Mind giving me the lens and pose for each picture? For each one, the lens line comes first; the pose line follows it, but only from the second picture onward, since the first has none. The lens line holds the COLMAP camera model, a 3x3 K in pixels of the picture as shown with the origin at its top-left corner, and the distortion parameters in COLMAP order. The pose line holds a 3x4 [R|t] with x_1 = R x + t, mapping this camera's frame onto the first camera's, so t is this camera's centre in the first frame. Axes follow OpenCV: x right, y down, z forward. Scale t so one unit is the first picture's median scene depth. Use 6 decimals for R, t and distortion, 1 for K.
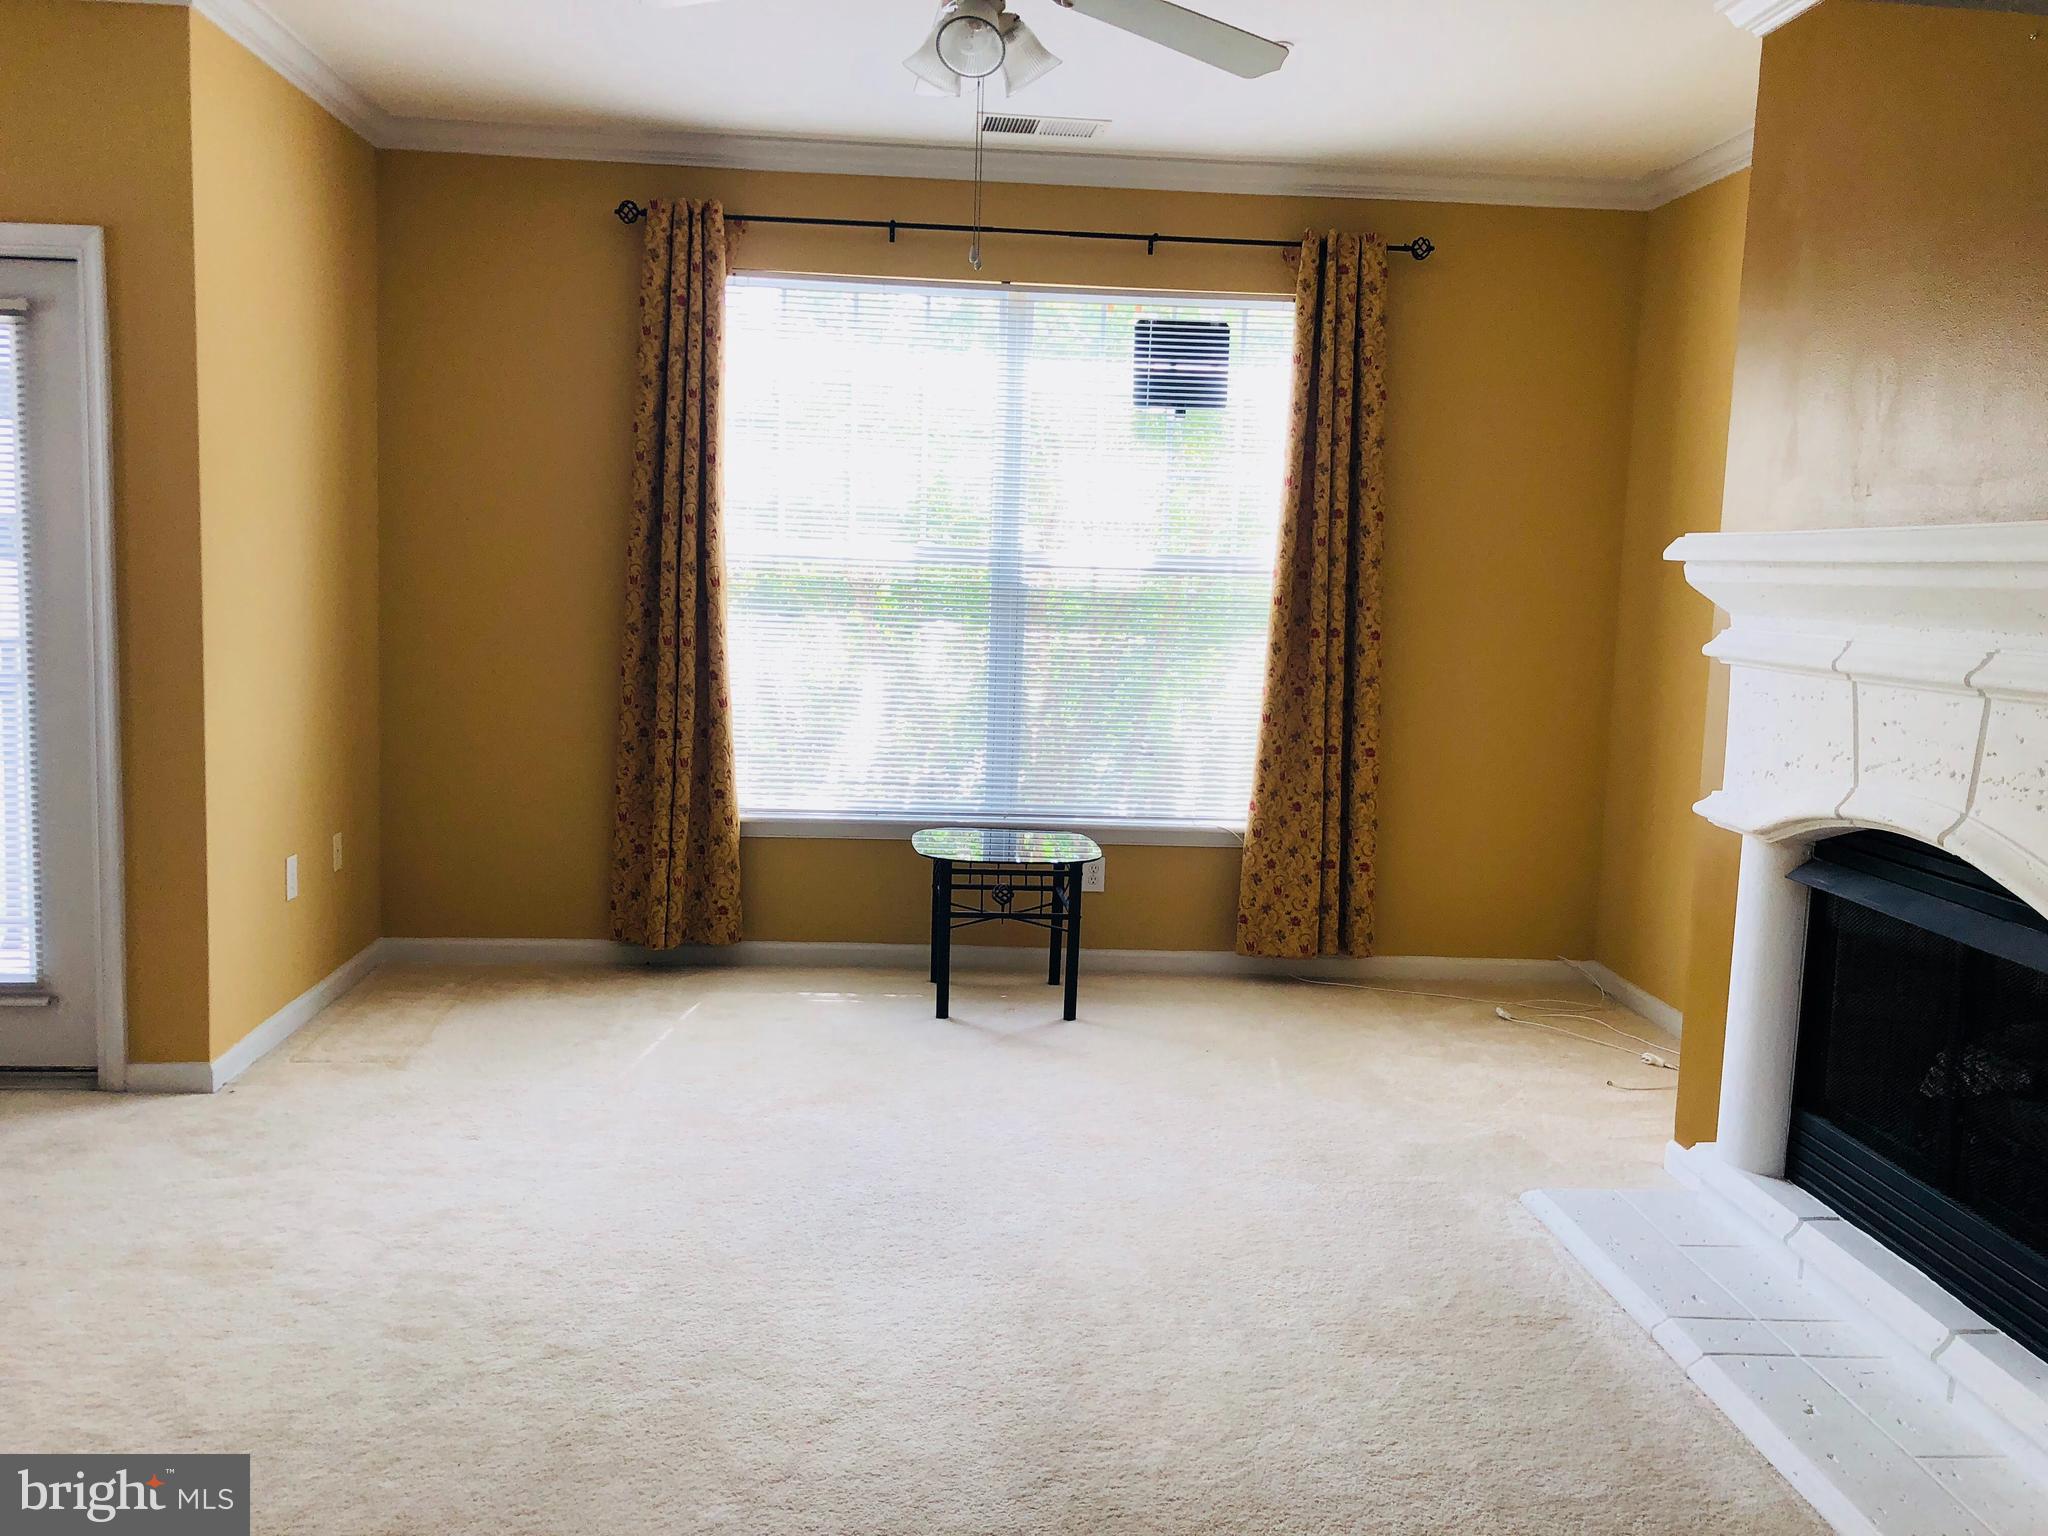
lens RADIAL K [[1628.7, 0, 1024.0], [0, 1628.7, 768.0], [0, 0, 1]] dist [-0.006751, -0.005684]
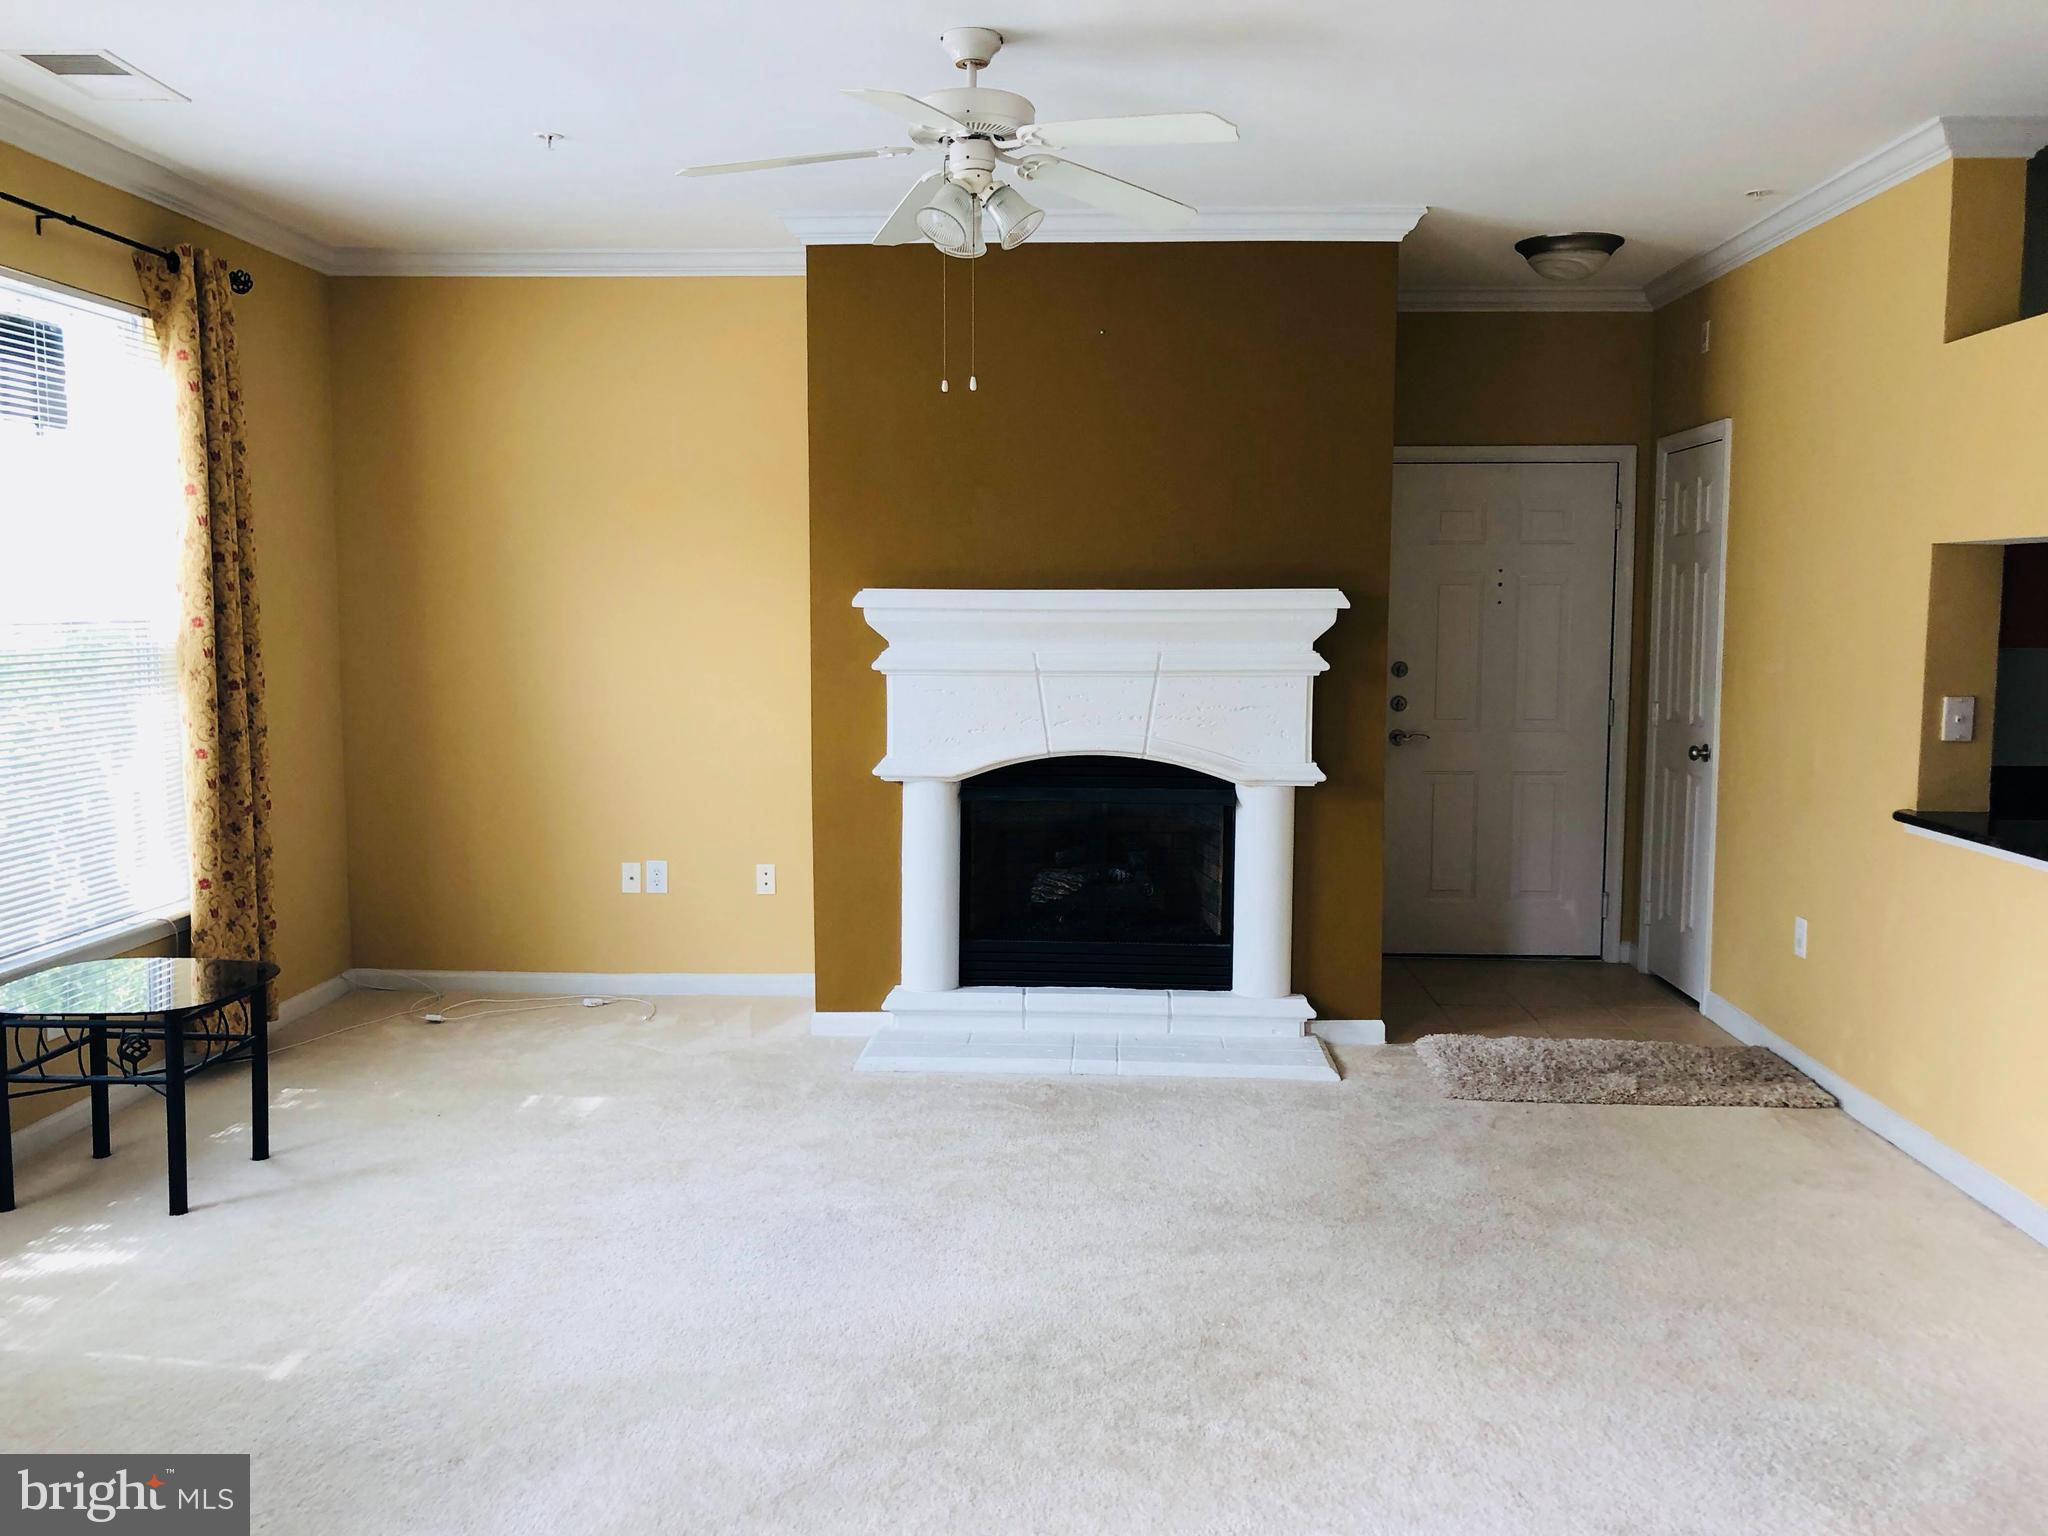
lens RADIAL K [[1680.0, 0, 988.3], [0, 1680.0, 758.0], [0, 0, 1]] dist [0.002710, -0.002895]
pose [[0.112714, -0.133323, 0.984642, -1.096560], [0.117529, 0.985790, 0.120025, -0.161672], [-0.986652, 0.102195, 0.126781, 0.706813]]
